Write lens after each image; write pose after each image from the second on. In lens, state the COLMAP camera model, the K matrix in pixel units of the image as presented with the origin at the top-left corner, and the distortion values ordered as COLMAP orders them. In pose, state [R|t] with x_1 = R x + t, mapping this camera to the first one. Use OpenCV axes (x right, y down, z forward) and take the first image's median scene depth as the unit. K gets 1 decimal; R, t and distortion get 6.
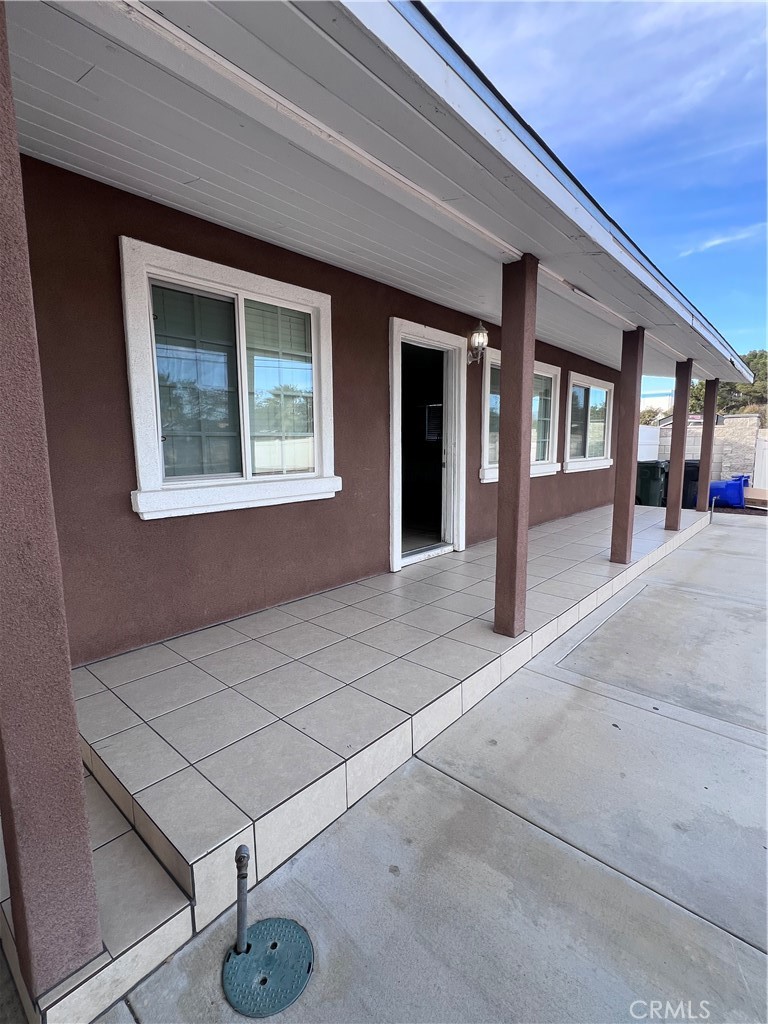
lens RADIAL K [[484.1, 0, 383.7], [0, 484.1, 509.7], [0, 0, 1]] dist [-0.006934, 0.001383]
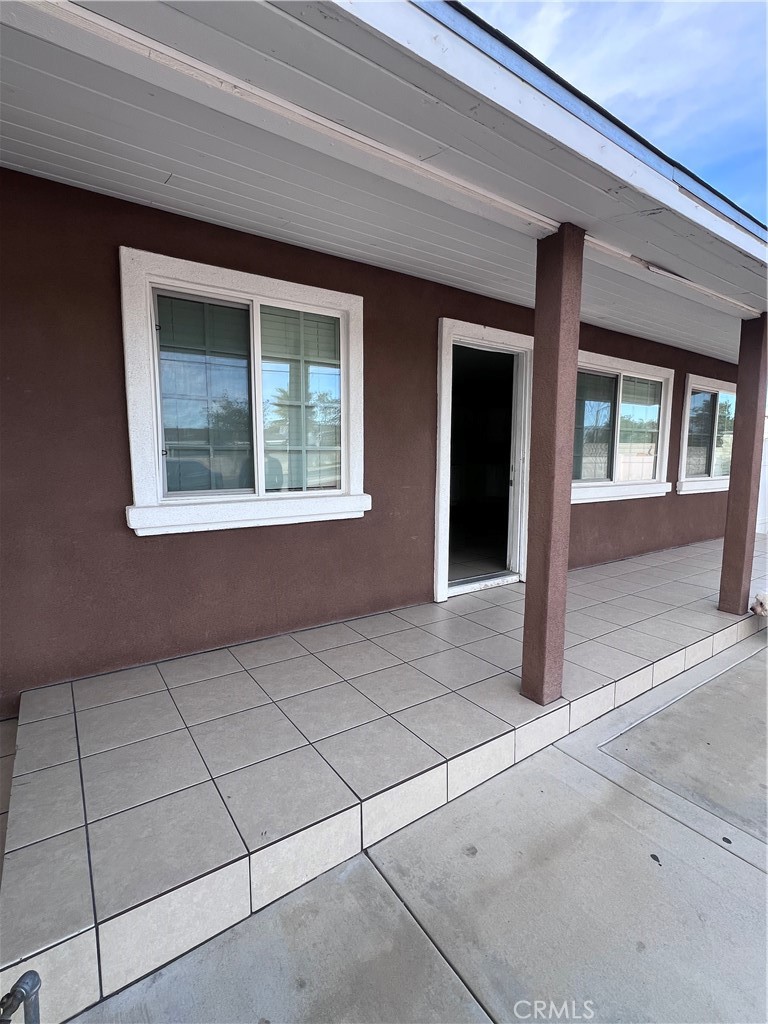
lens RADIAL K [[484.1, 0, 385.2], [0, 484.1, 510.6], [0, 0, 1]] dist [-0.006934, 0.001383]
pose [[0.970967, 0.036956, -0.236343, 0.199380], [-0.041903, 0.998995, -0.015940, -0.033036], [0.235516, 0.025380, 0.971539, 0.163032]]
